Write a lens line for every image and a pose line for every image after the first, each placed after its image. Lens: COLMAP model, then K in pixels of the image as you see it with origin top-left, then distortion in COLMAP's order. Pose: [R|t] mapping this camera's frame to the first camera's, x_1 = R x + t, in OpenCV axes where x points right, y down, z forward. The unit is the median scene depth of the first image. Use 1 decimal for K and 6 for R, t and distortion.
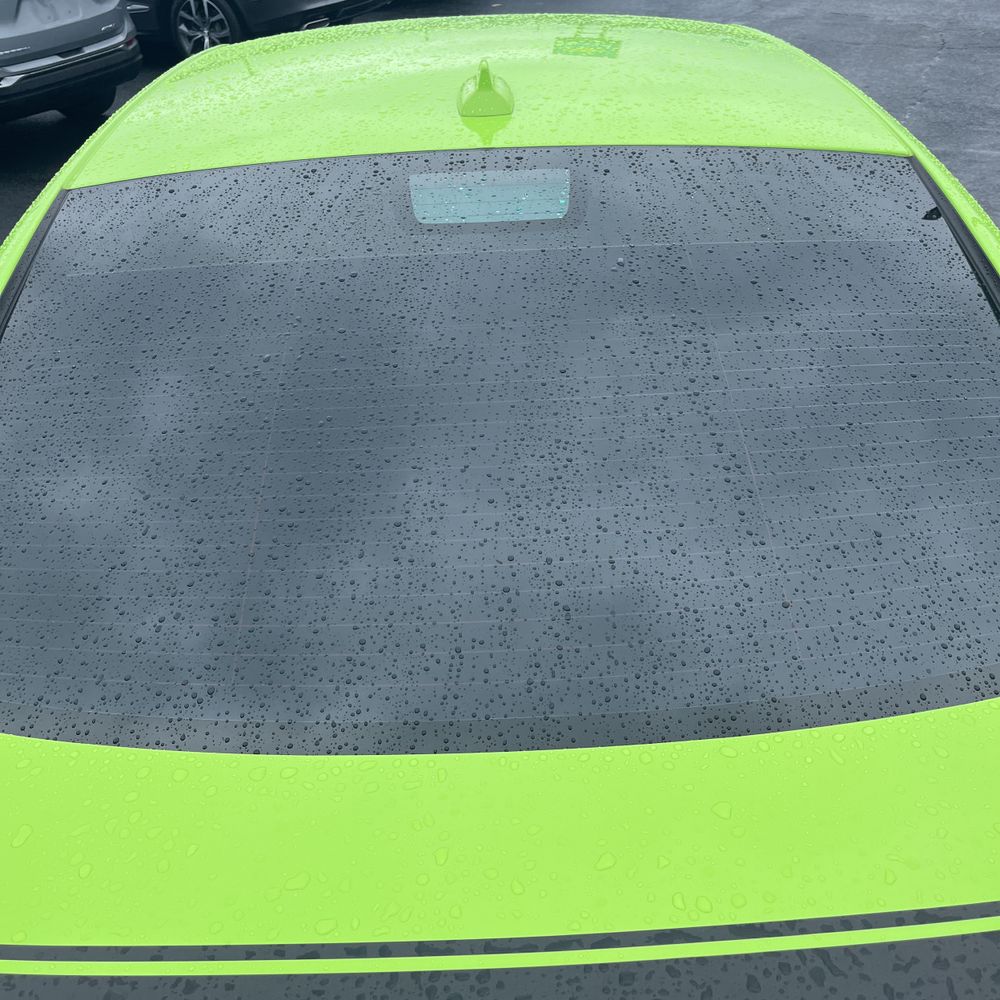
lens RADIAL K [[1014.6, 0, 506.6], [0, 1014.6, 494.9], [0, 0, 1]] dist [0.021032, 0.000000]
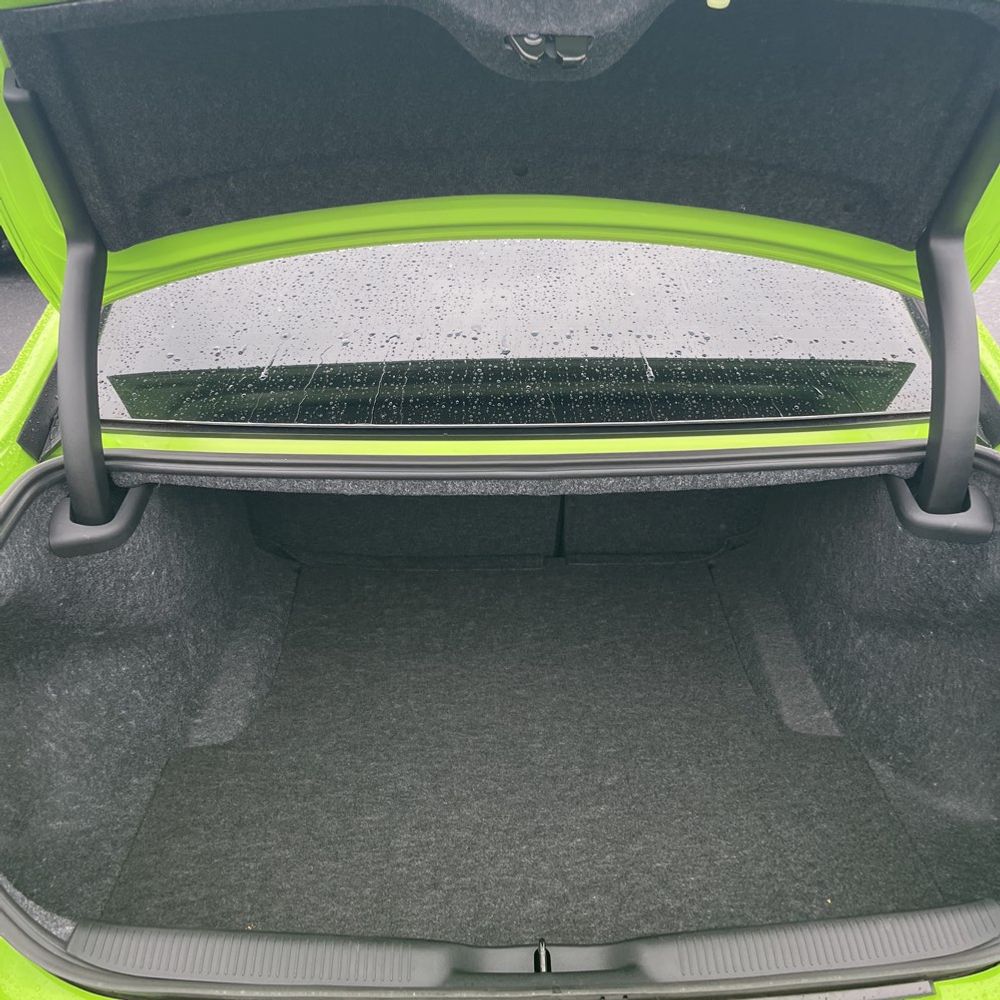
lens RADIAL K [[1014.6, 0, 500.9], [0, 1014.6, 500.5], [0, 0, 1]] dist [0.021032, 0.000000]
pose [[0.999536, 0.029401, 0.007965, -0.020979], [-0.027790, 0.987242, -0.156786, 0.511425], [-0.012473, 0.156492, 0.987601, -0.371813]]
